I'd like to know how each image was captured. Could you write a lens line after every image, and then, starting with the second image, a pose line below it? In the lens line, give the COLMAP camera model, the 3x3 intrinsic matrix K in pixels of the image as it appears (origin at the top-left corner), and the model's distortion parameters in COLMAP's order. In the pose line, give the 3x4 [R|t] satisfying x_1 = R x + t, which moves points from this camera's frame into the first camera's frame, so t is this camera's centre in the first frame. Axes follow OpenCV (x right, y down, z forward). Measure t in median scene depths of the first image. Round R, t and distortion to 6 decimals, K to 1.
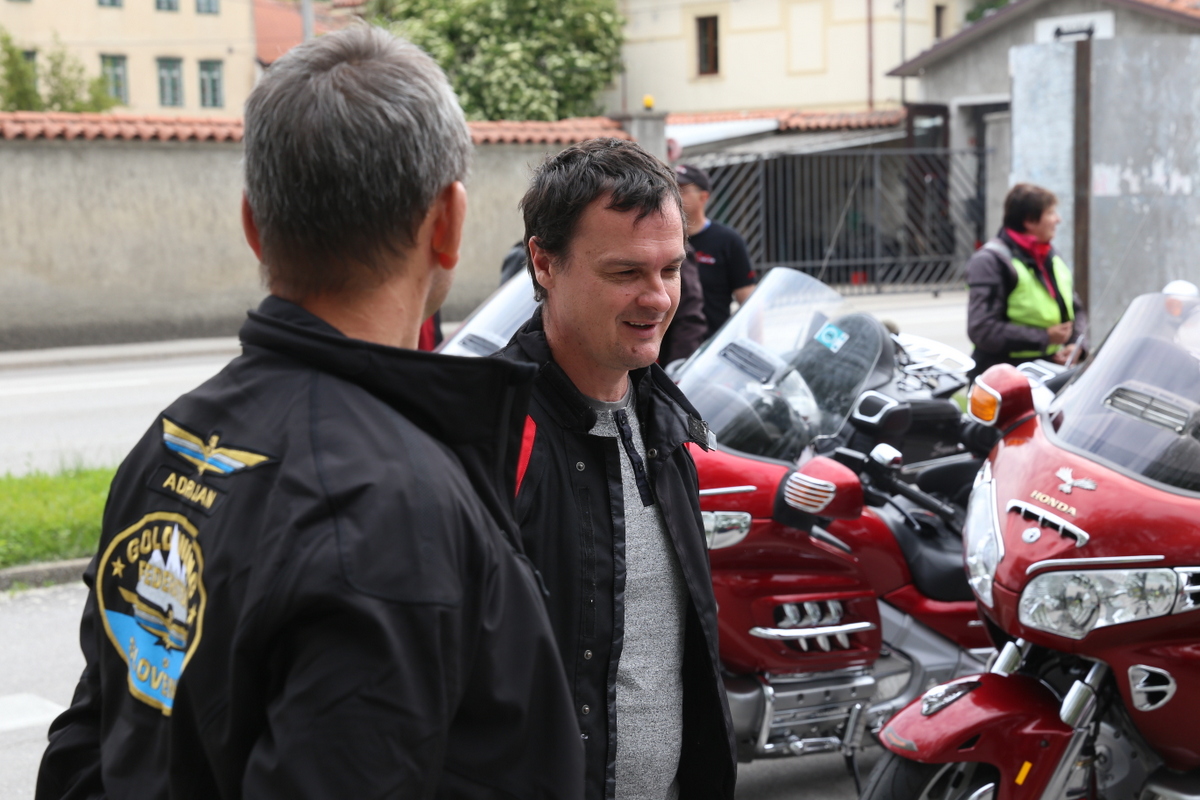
lens RADIAL K [[2243.1, 0, 600.2], [0, 2243.1, 394.7], [0, 0, 1]] dist [0.229821, 0.000000]
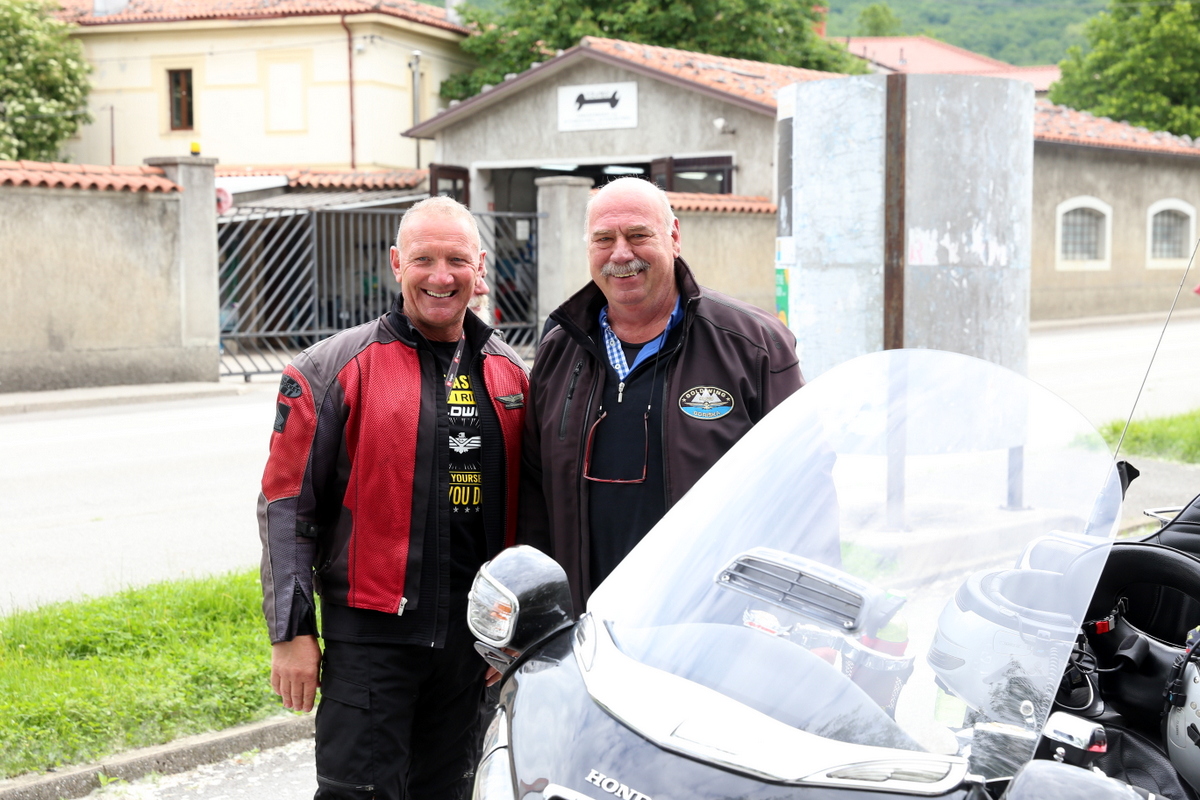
lens RADIAL K [[2090.8, 0, 607.1], [0, 2090.8, 395.9], [0, 0, 1]] dist [0.245897, 0.000000]
pose [[0.963139, 0.001622, 0.268999, -0.031402], [0.004456, 0.999748, -0.021985, -0.008421], [-0.268967, 0.022373, 0.962889, 0.103205]]
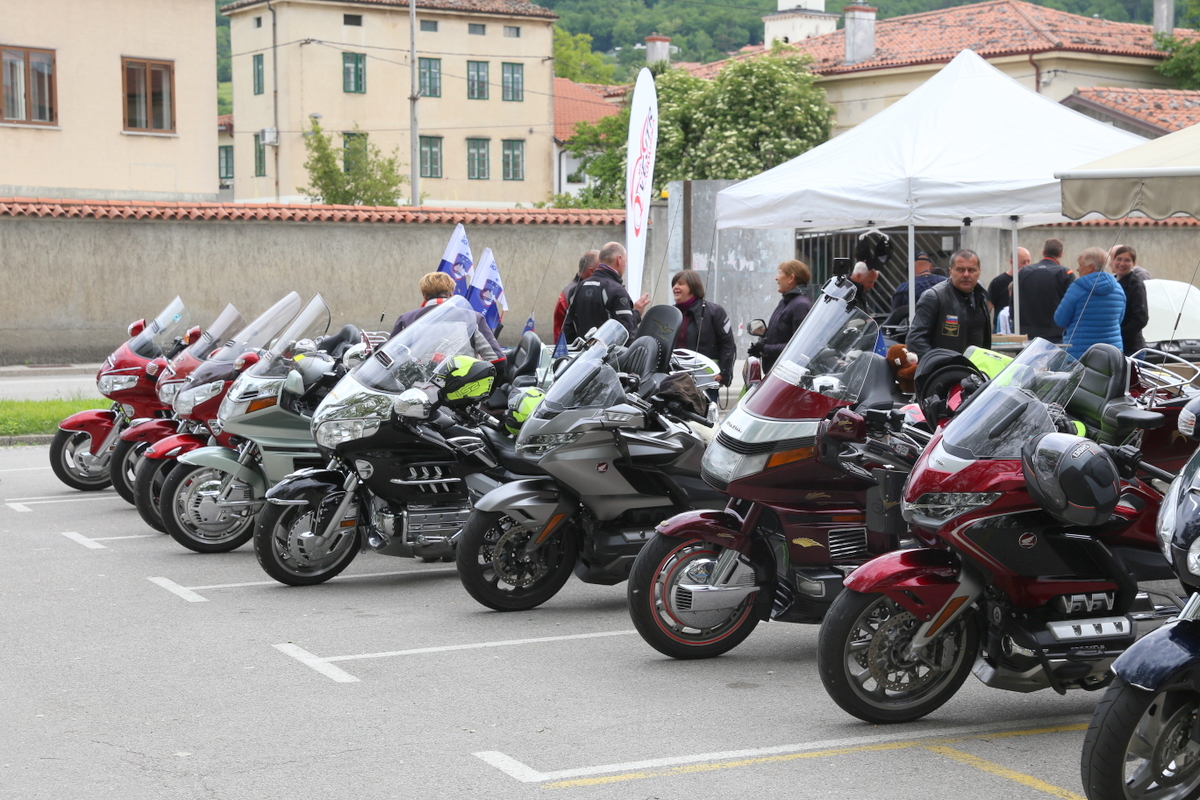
lens RADIAL K [[2243.1, 0, 598.3], [0, 2243.1, 412.0], [0, 0, 1]] dist [0.229821, 0.000000]
pose [[0.983119, 0.029532, -0.180567, 0.159446], [-0.032732, 0.999355, -0.014771, 0.017575], [0.180014, 0.020432, 0.983452, -0.252735]]
